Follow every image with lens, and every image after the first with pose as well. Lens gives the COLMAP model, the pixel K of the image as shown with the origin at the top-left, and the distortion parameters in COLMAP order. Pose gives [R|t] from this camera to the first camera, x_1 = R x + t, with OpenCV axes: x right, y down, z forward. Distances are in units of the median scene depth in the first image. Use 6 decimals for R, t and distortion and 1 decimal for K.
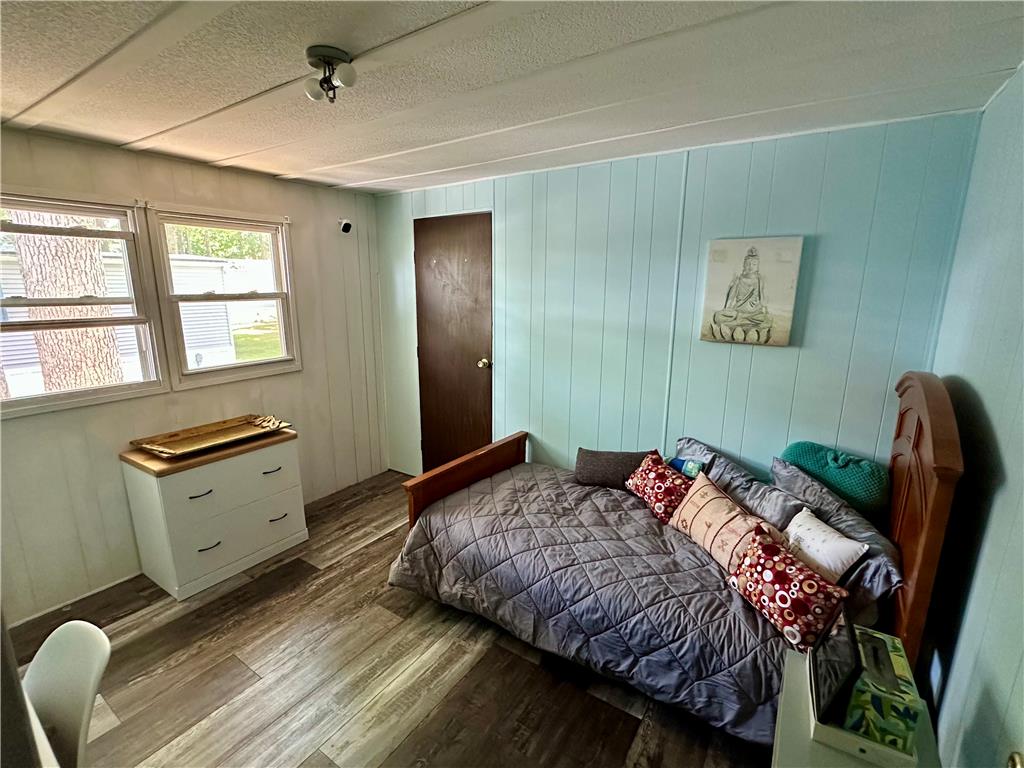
lens RADIAL K [[469.9, 0, 511.7], [0, 469.9, 383.9], [0, 0, 1]] dist [-0.004757, -0.000326]
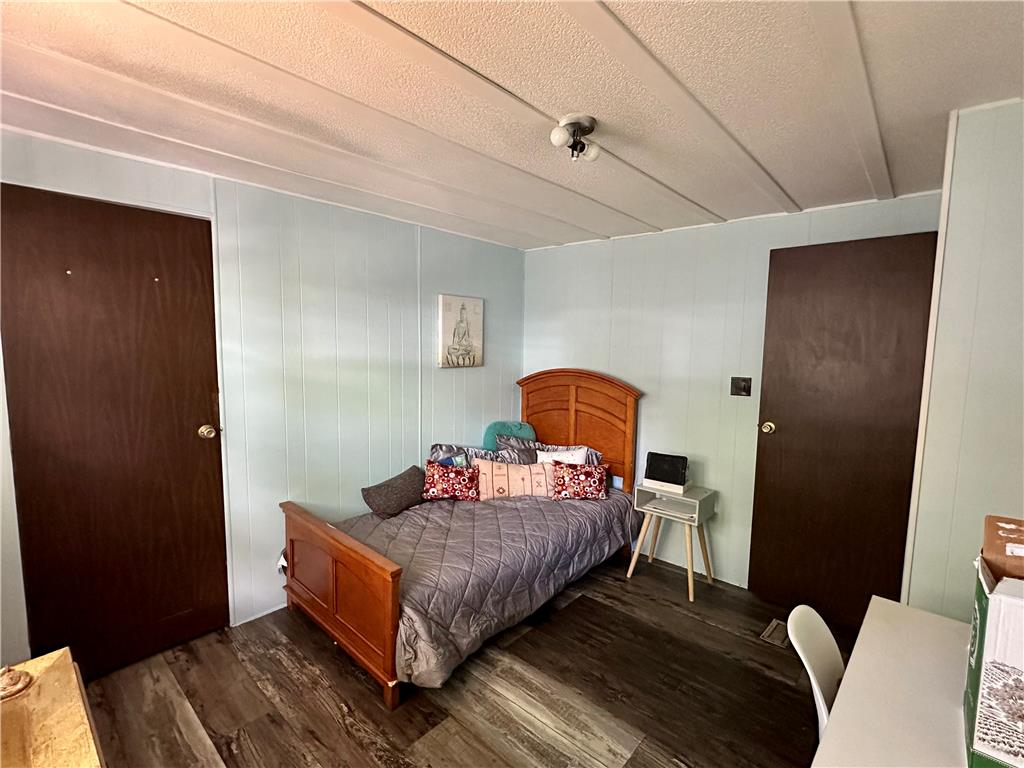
lens RADIAL K [[469.9, 0, 510.6], [0, 469.9, 384.8], [0, 0, 1]] dist [-0.004757, -0.000326]
pose [[0.144246, -0.097883, 0.984689, -0.960366], [0.192729, 0.978818, 0.069067, -0.107085], [-0.970592, 0.179815, 0.160056, 0.648000]]
